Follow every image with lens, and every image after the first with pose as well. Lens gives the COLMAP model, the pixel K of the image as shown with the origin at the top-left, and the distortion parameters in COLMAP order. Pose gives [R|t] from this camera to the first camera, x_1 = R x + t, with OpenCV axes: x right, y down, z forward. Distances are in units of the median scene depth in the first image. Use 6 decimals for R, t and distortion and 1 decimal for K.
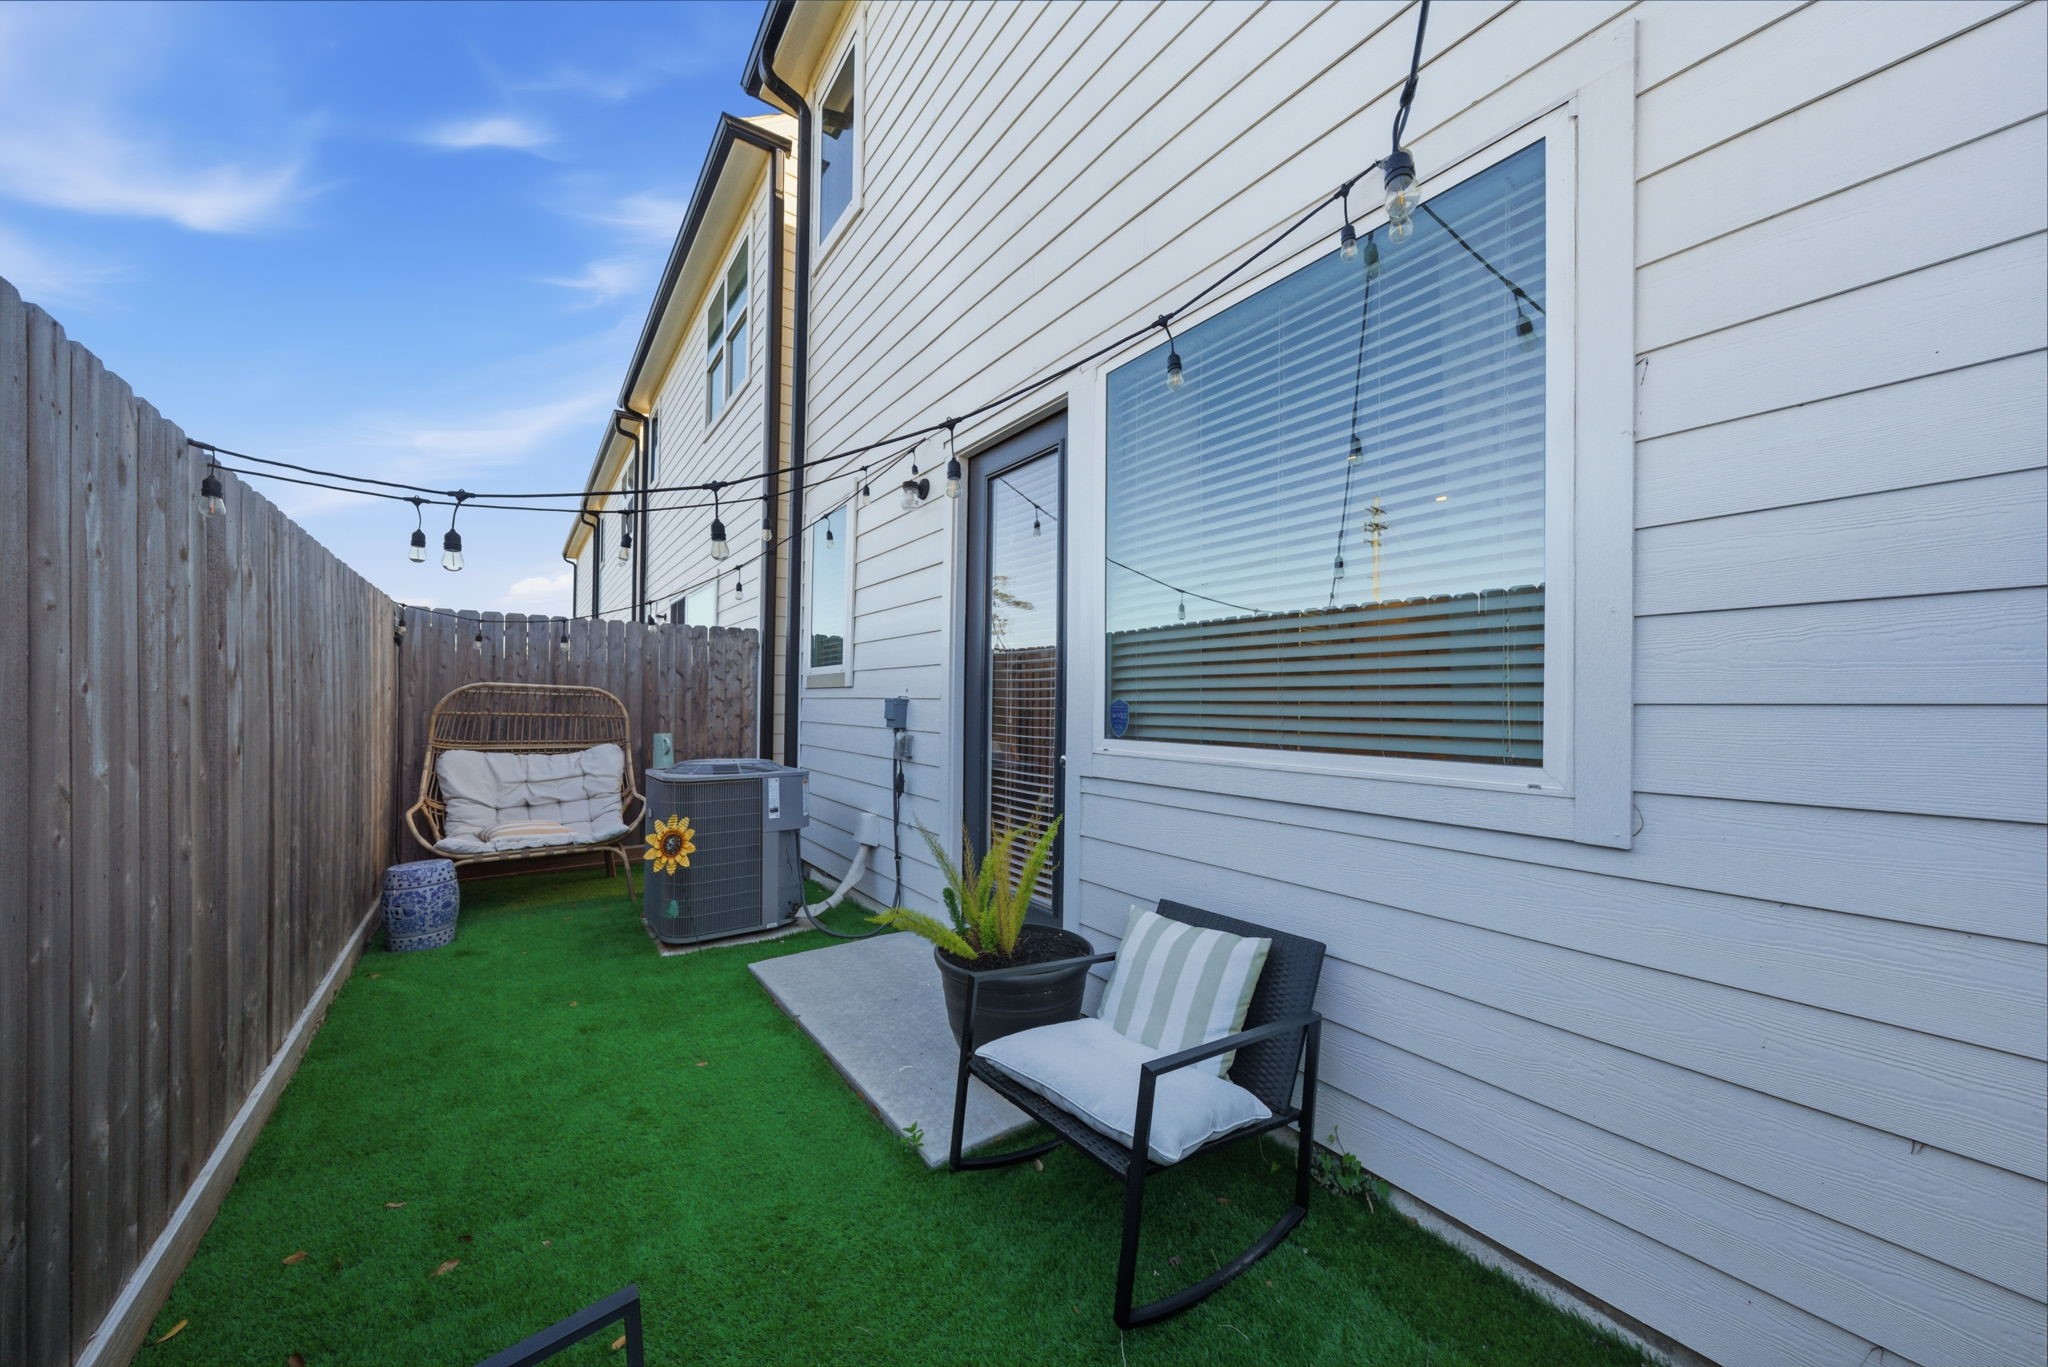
lens RADIAL K [[700.8, 0, 1024.0], [0, 700.8, 690.0], [0, 0, 1]] dist [0.010821, 0.000112]
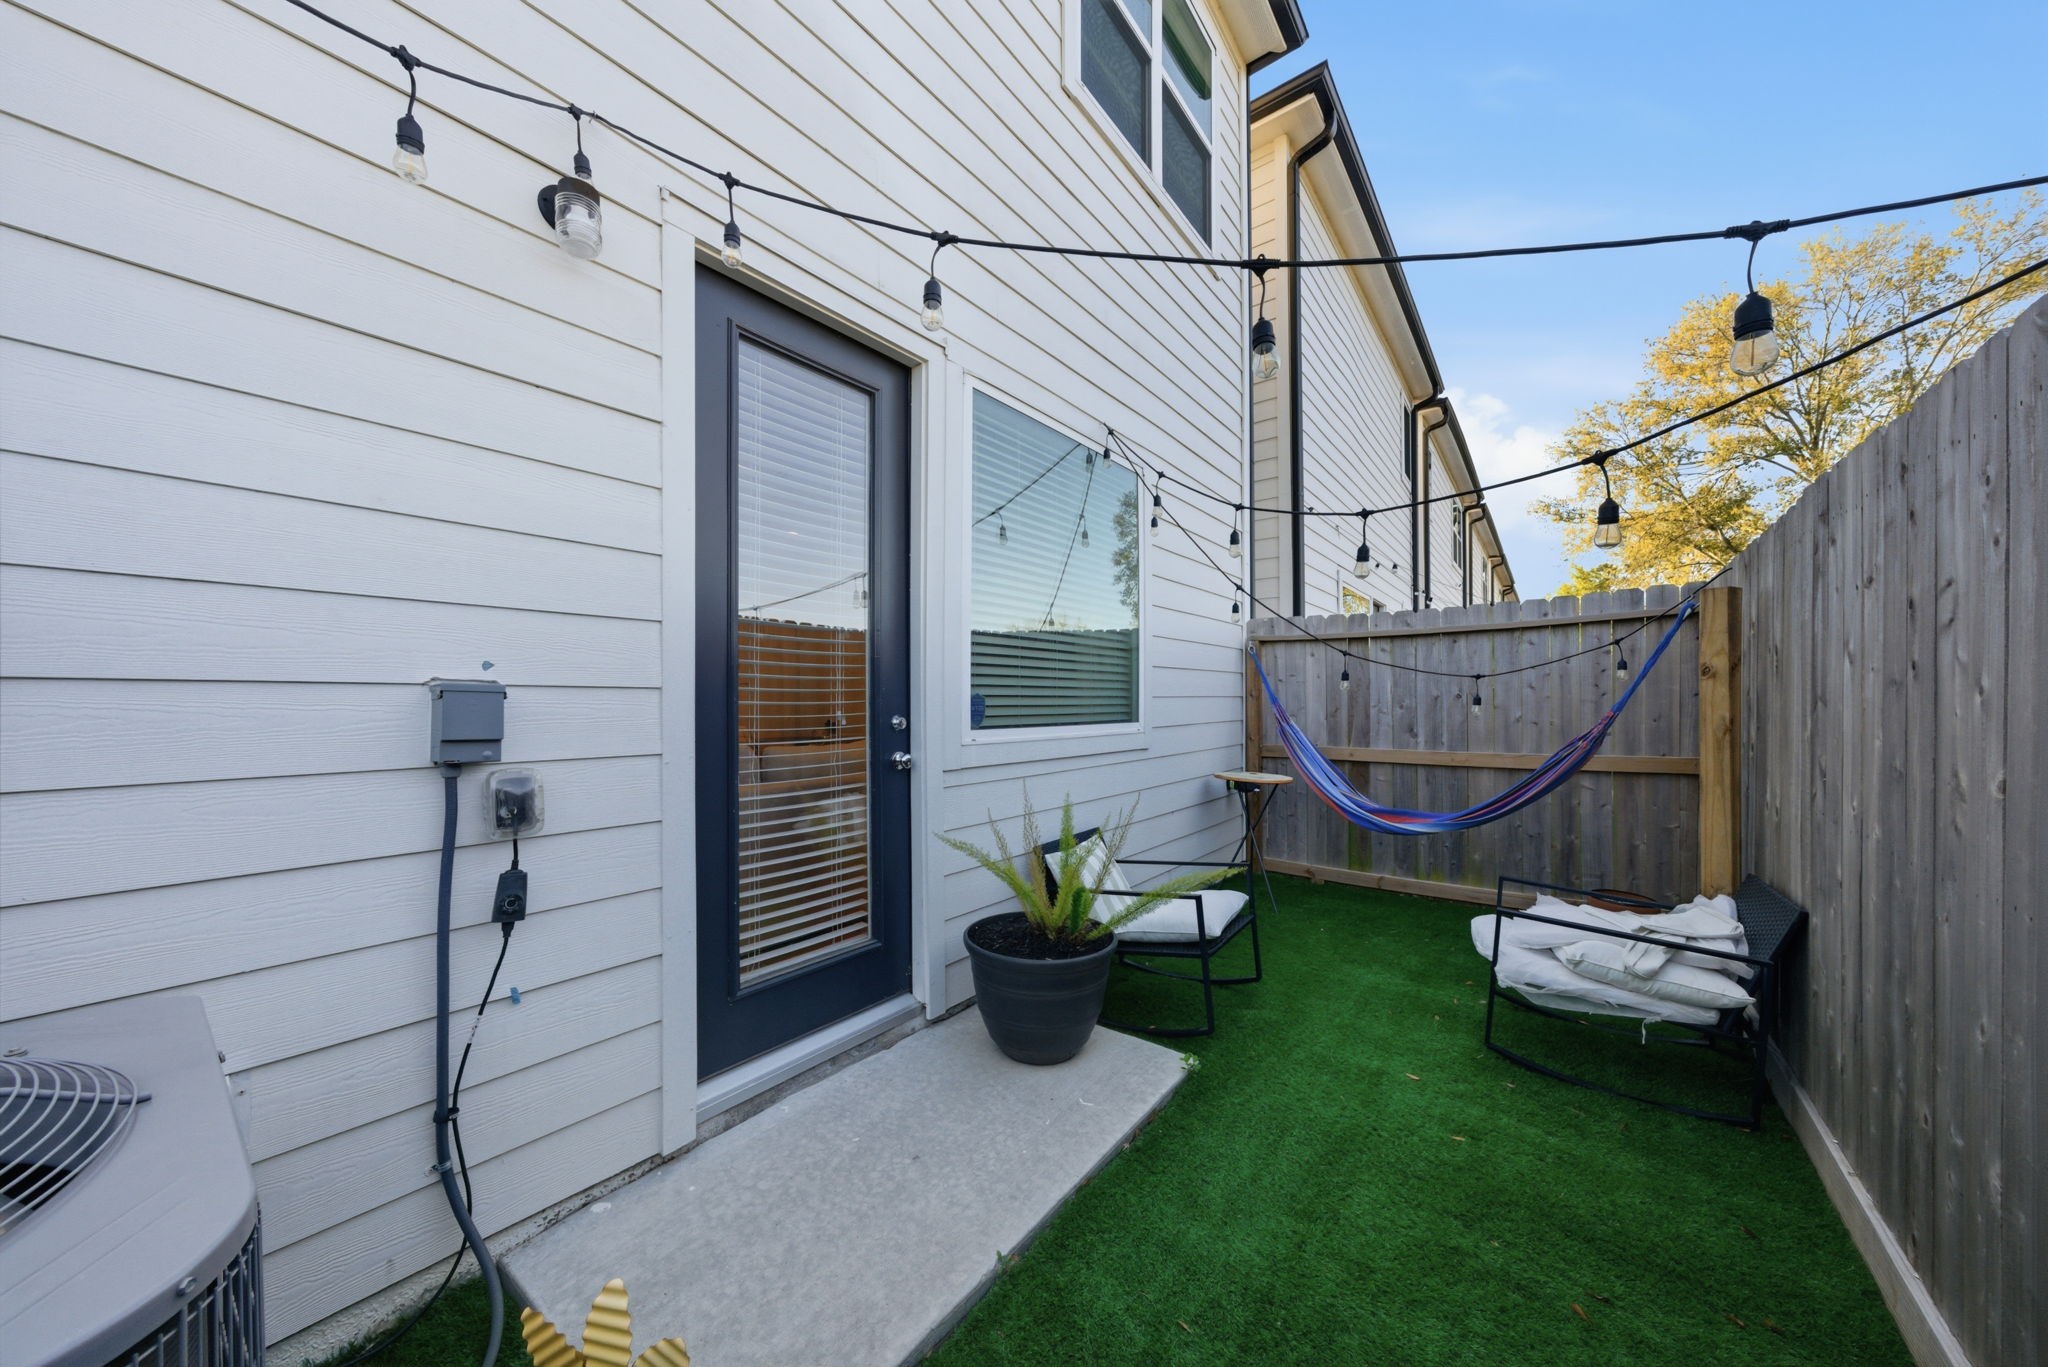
lens RADIAL K [[700.8, 0, 1024.0], [0, 700.8, 690.0], [0, 0, 1]] dist [0.010821, 0.000112]
pose [[-0.267271, 0.002444, 0.963618, -0.906759], [-0.025403, 0.999631, -0.009581, 0.015975], [-0.963287, -0.027040, -0.267110, 1.173405]]
